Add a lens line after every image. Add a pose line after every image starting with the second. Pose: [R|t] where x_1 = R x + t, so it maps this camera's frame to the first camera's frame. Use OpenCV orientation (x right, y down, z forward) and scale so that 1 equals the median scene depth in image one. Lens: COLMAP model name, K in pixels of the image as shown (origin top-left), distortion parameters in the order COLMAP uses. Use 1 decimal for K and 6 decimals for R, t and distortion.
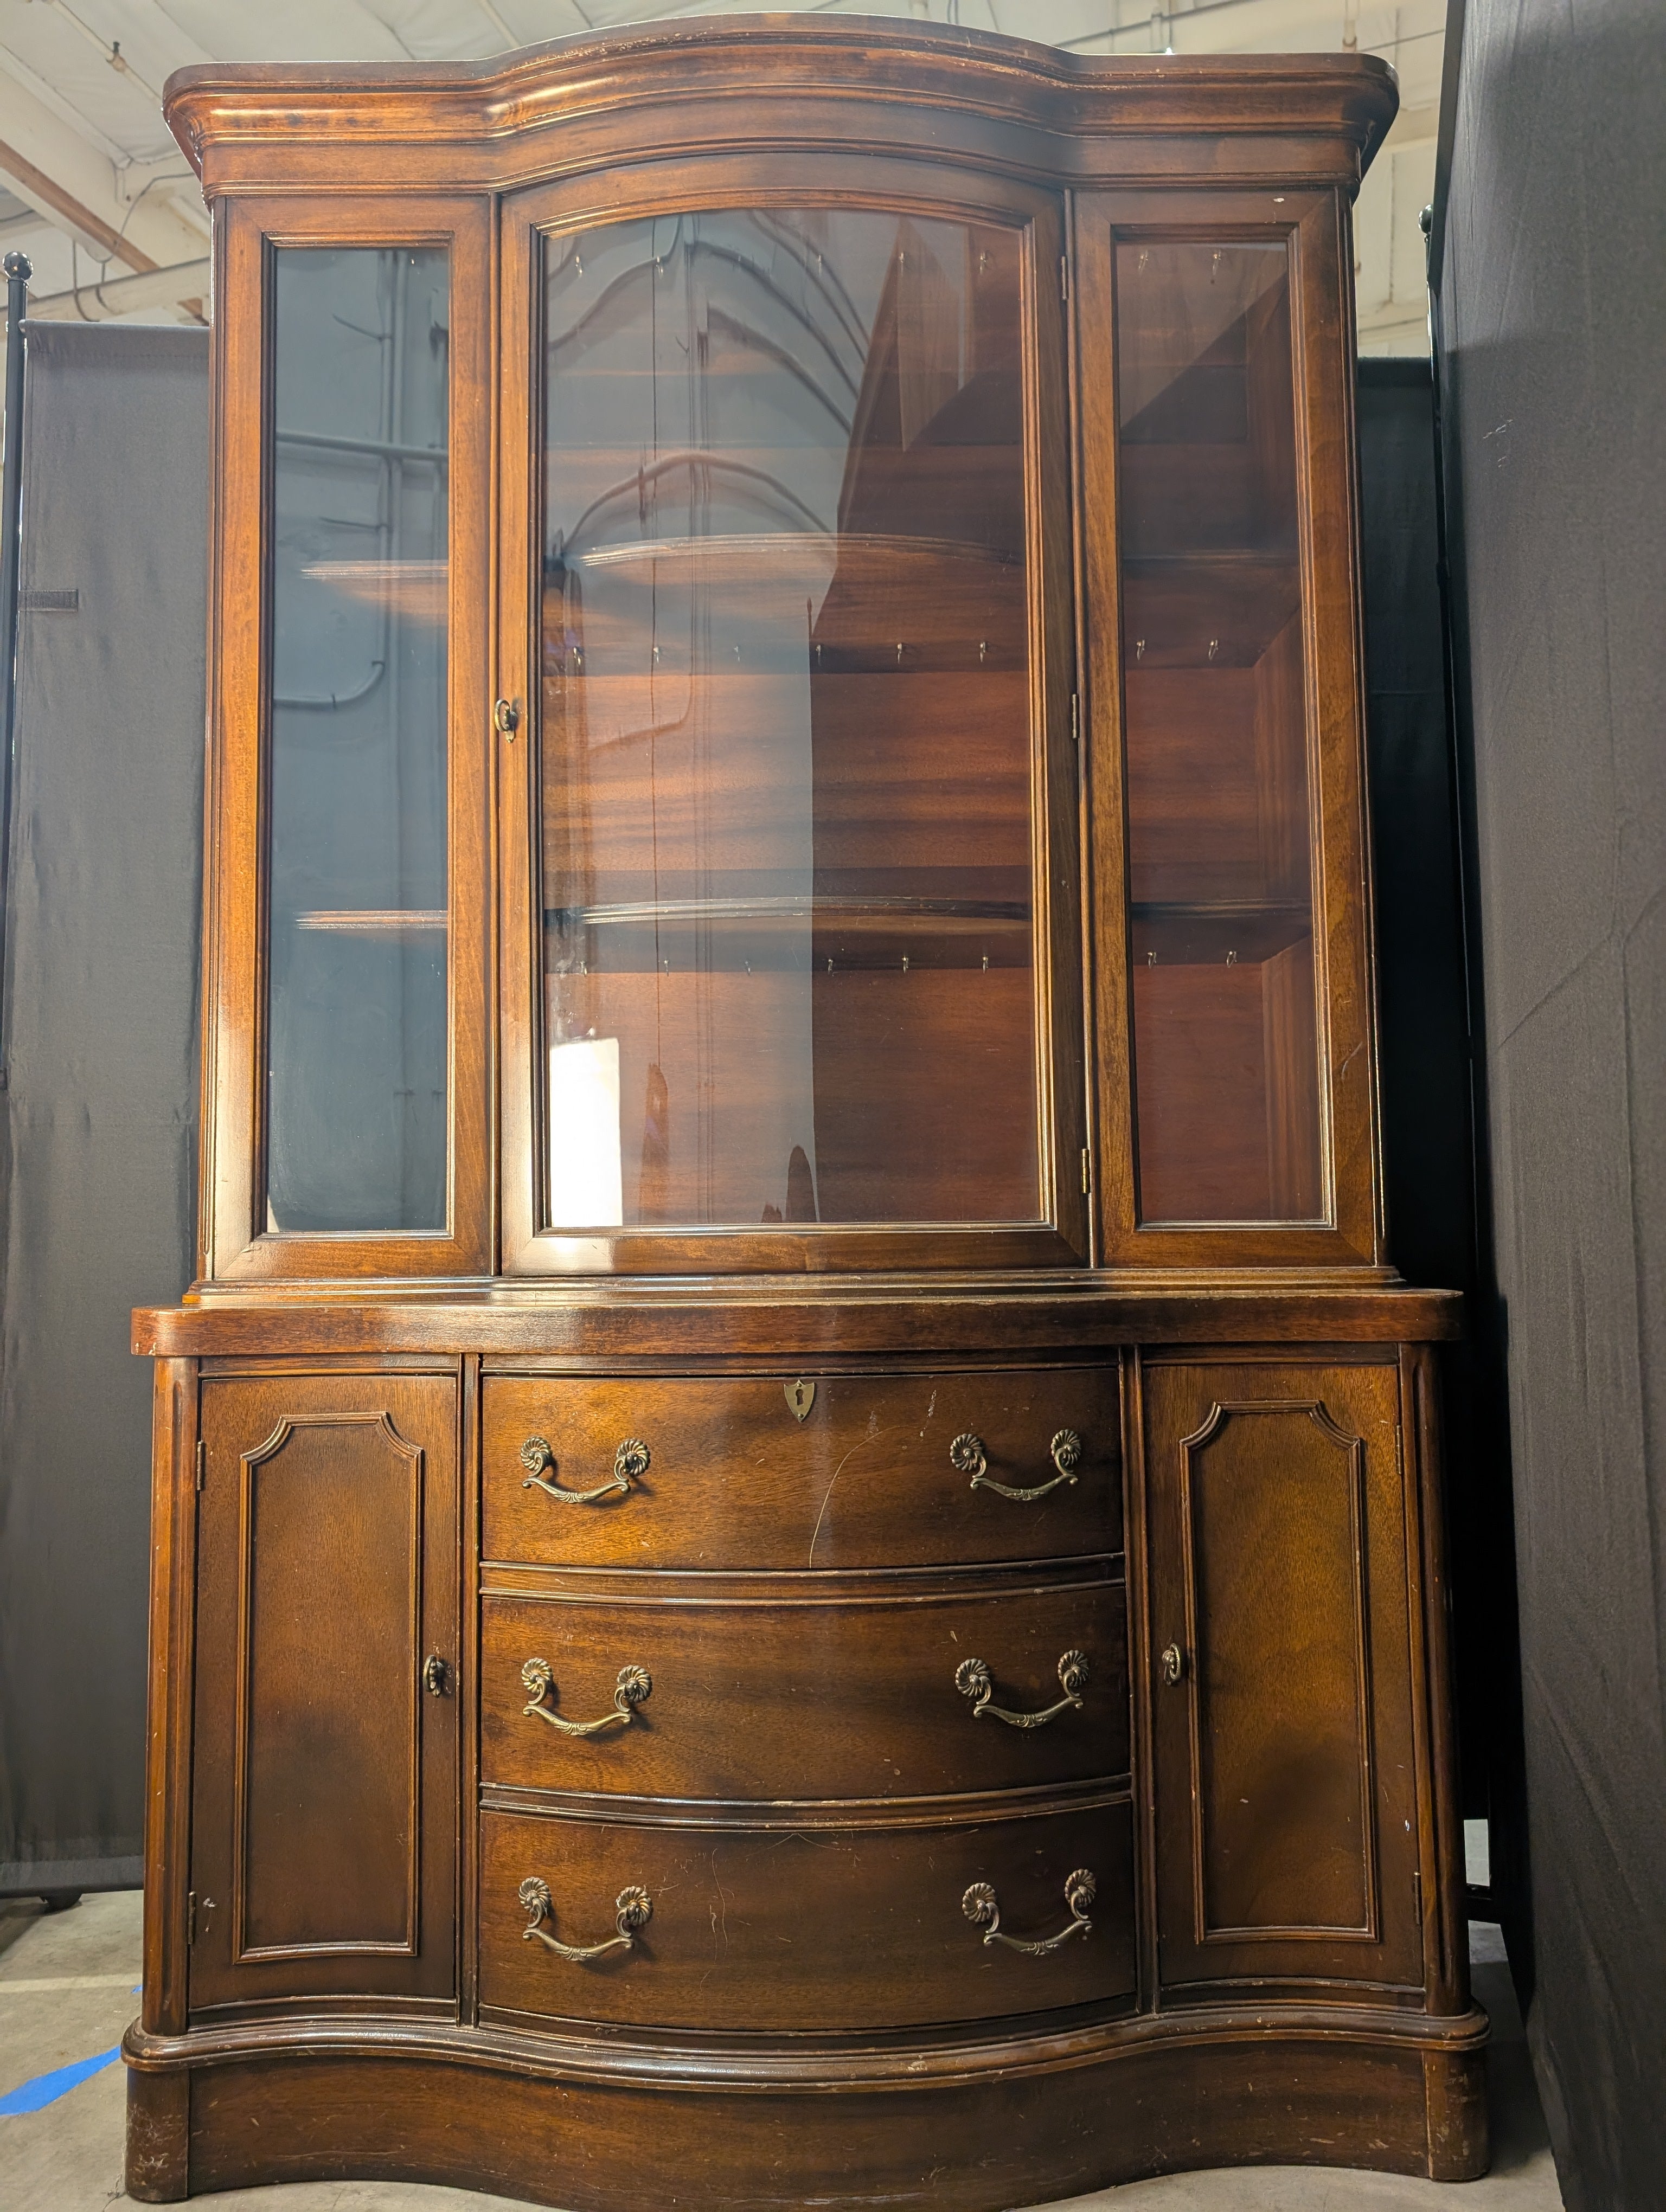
lens RADIAL K [[1598.2, 0, 830.7], [0, 1598.2, 1103.1], [0, 0, 1]] dist [0.019226, -0.017932]
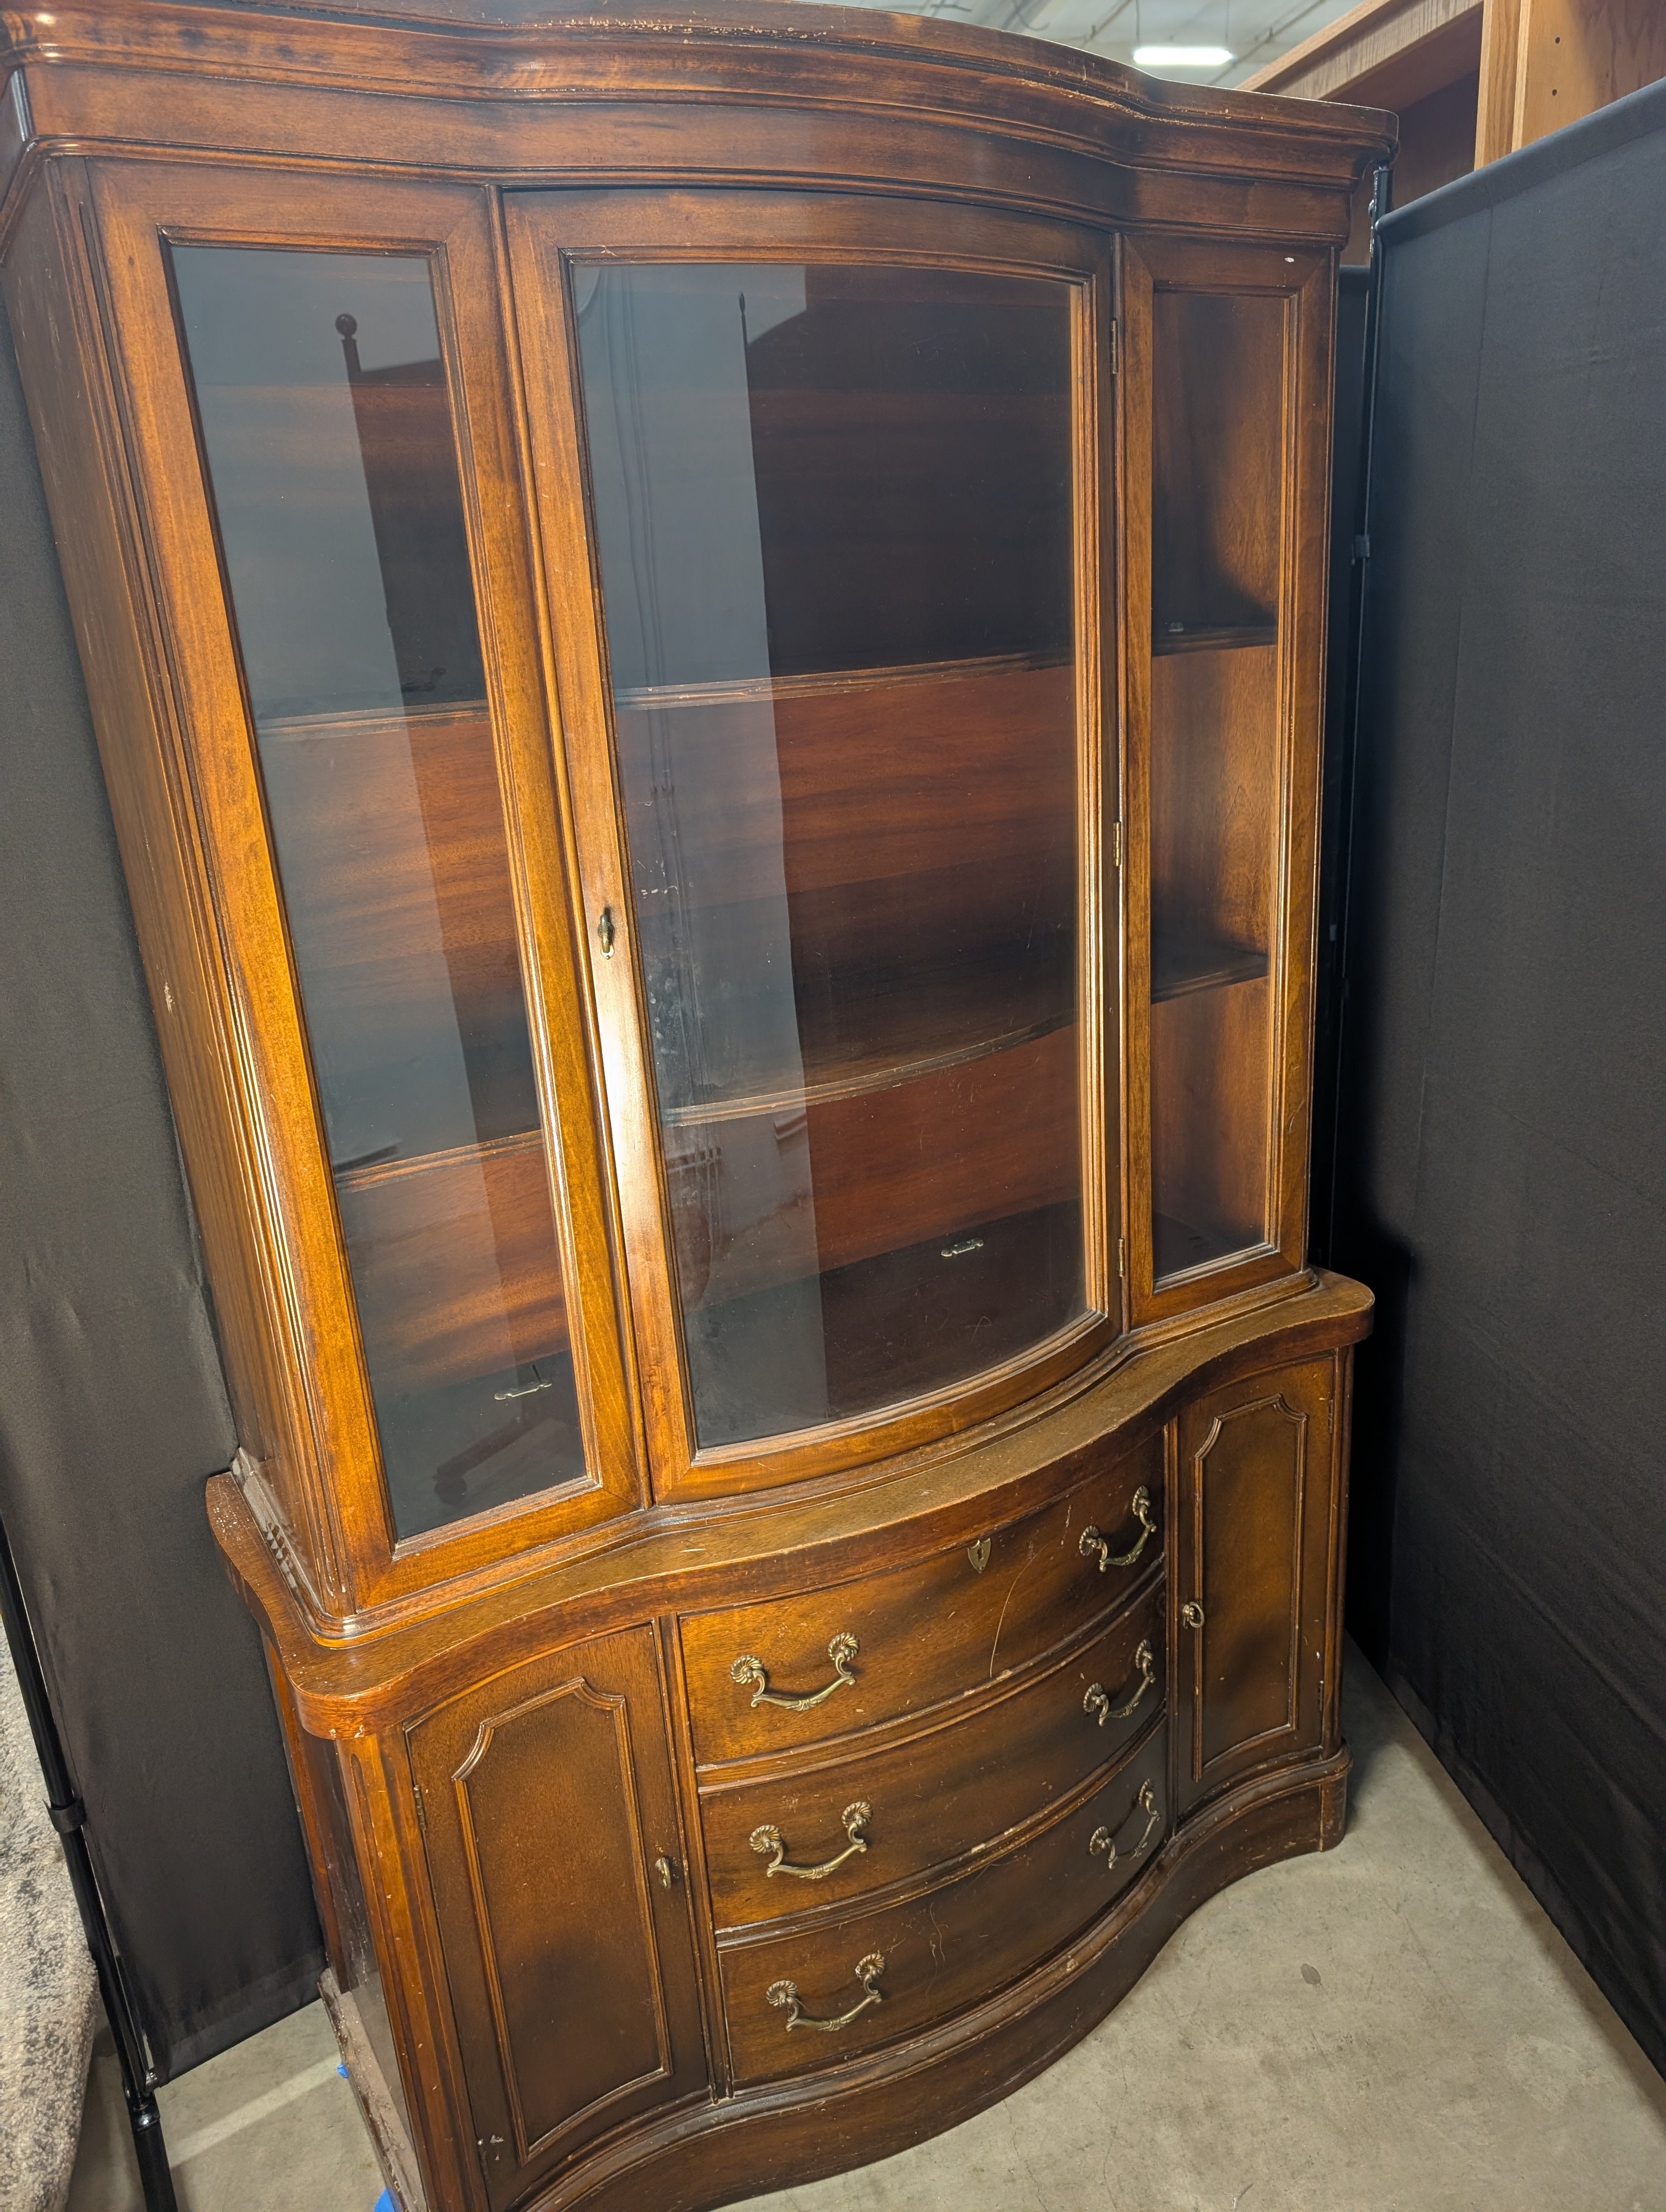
lens RADIAL K [[1598.2, 0, 868.9], [0, 1598.2, 1115.5], [0, 0, 1]] dist [0.019226, -0.017932]
pose [[0.850596, -0.198503, 0.486912, -0.541498], [0.007971, 0.930767, 0.365526, -0.483324], [-0.525760, -0.307033, 0.793289, 0.245650]]
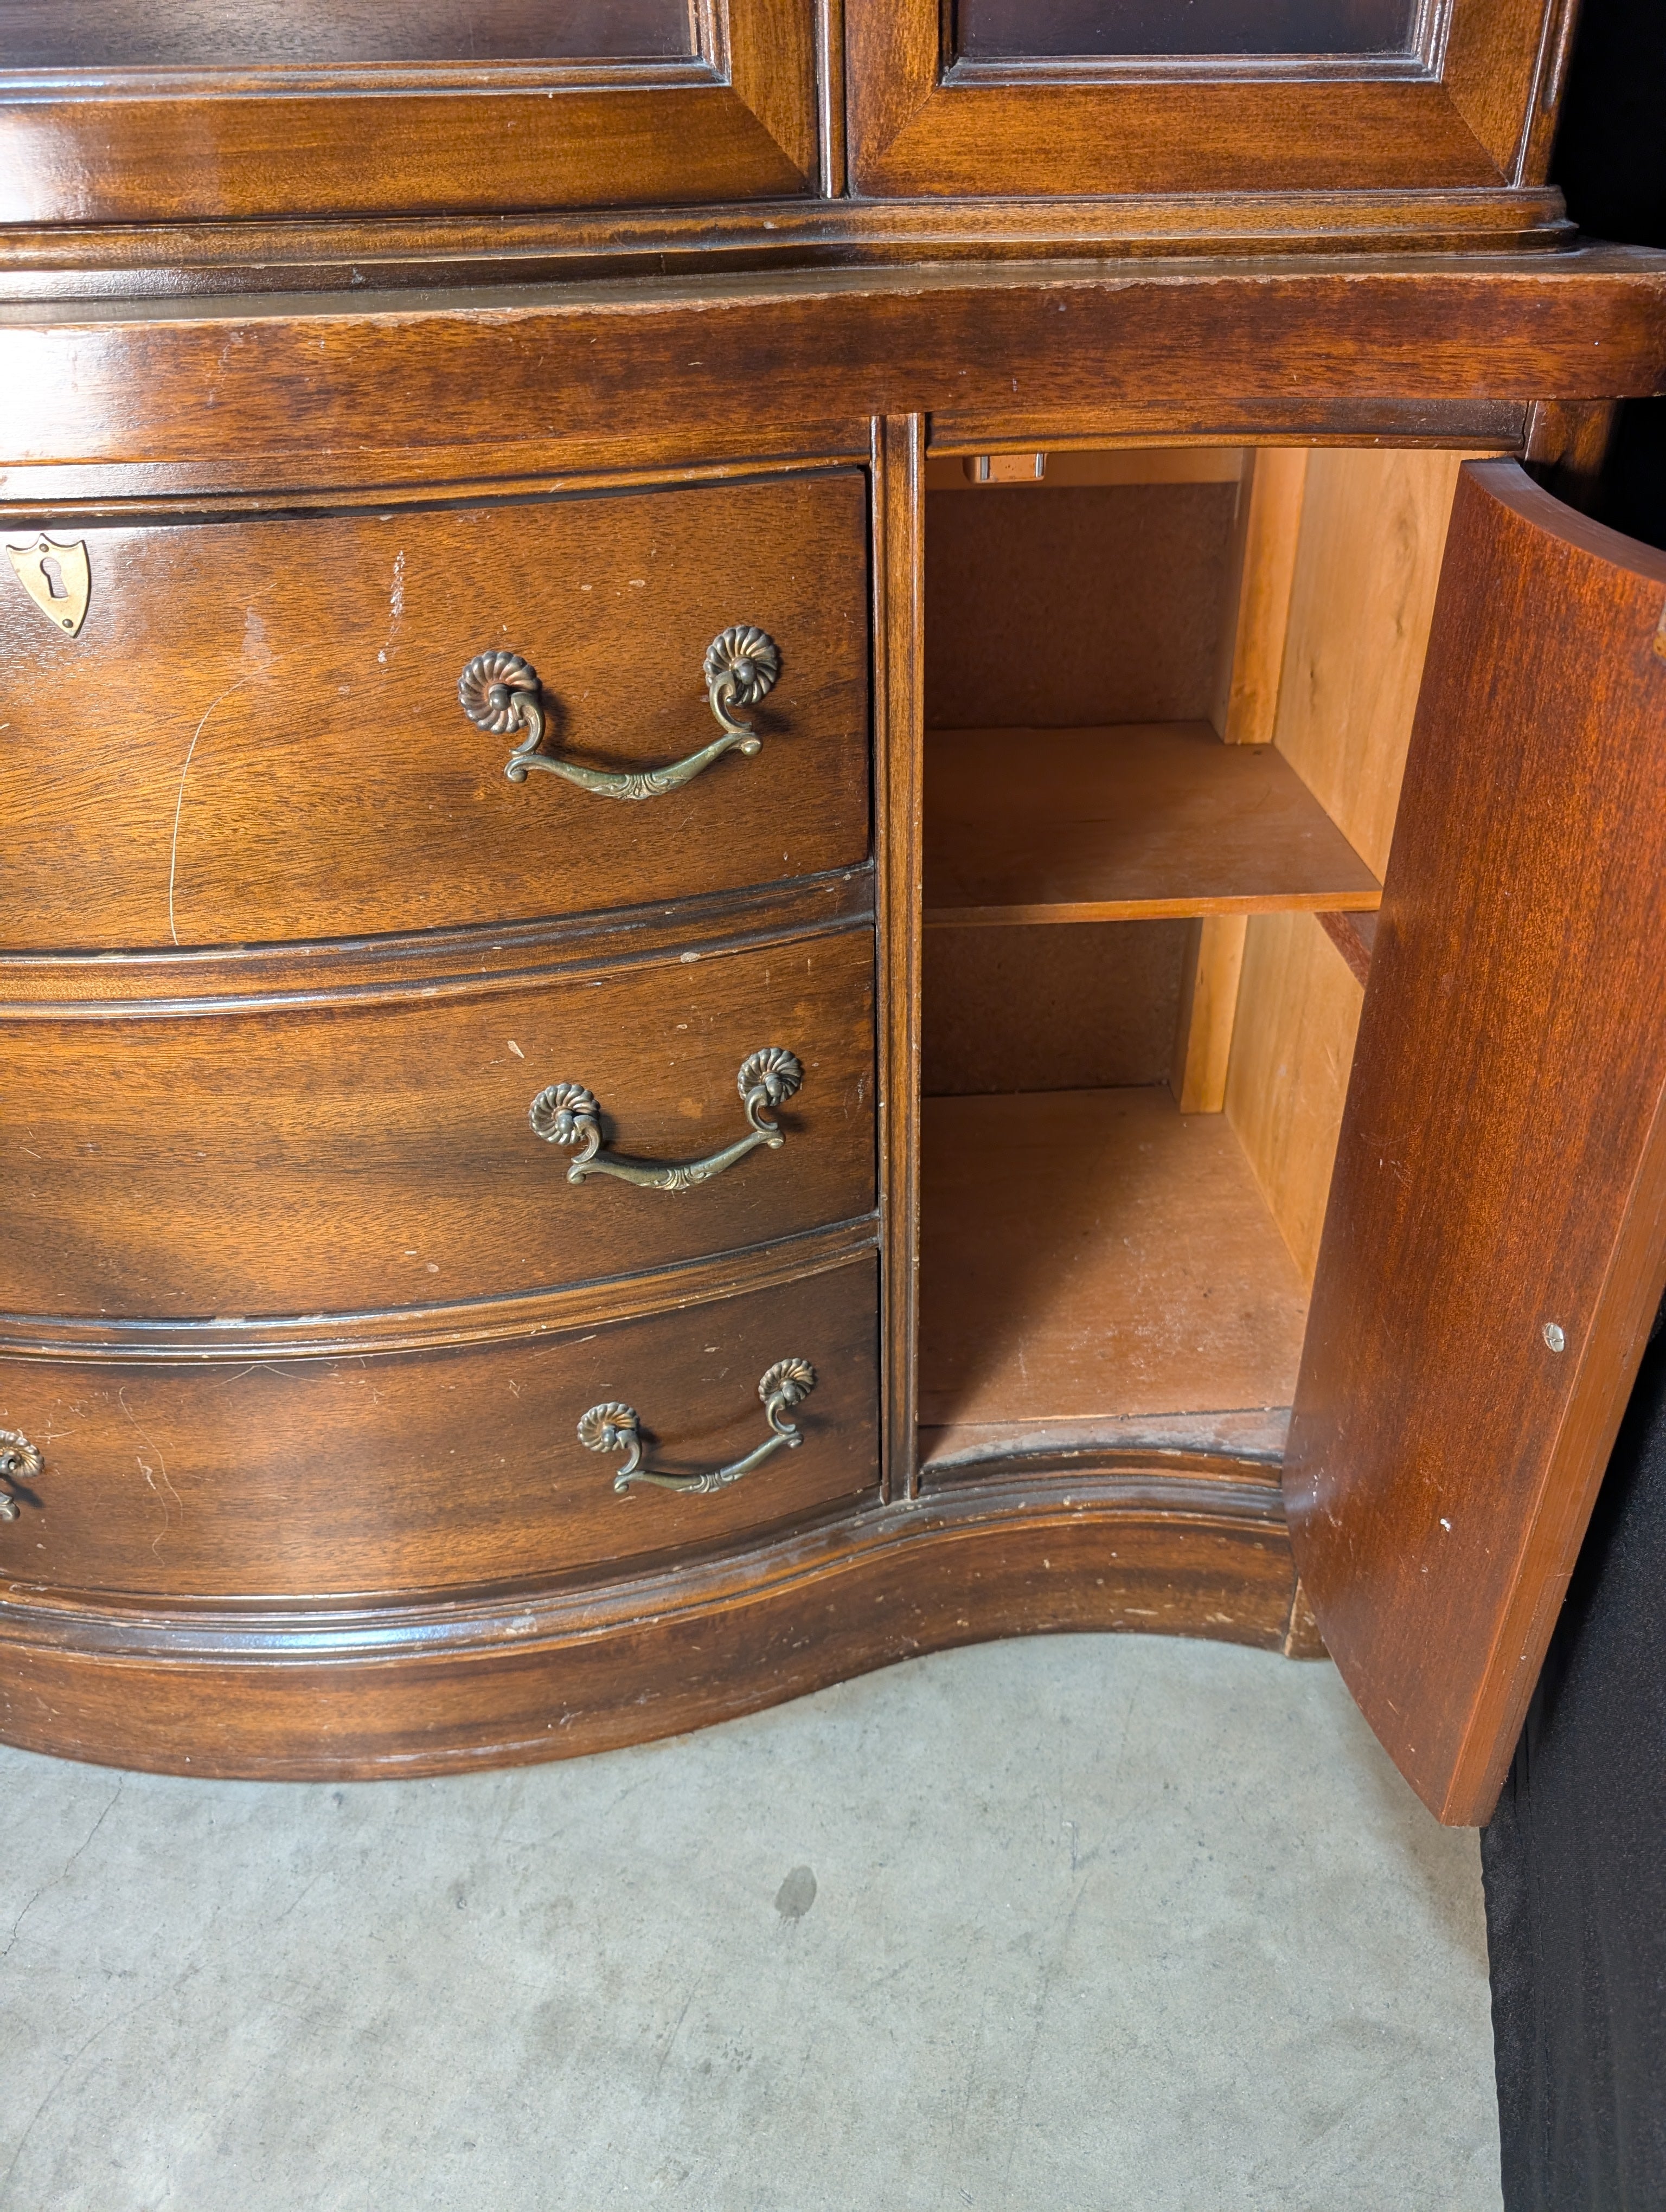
lens RADIAL K [[1598.2, 0, 858.4], [0, 1598.2, 1112.4], [0, 0, 1]] dist [0.019226, -0.017932]
pose [[0.998949, -0.026228, 0.037581, 0.157657], [-0.001602, 0.799548, 0.600600, 0.046817], [-0.045800, -0.600029, 0.798666, 0.561785]]
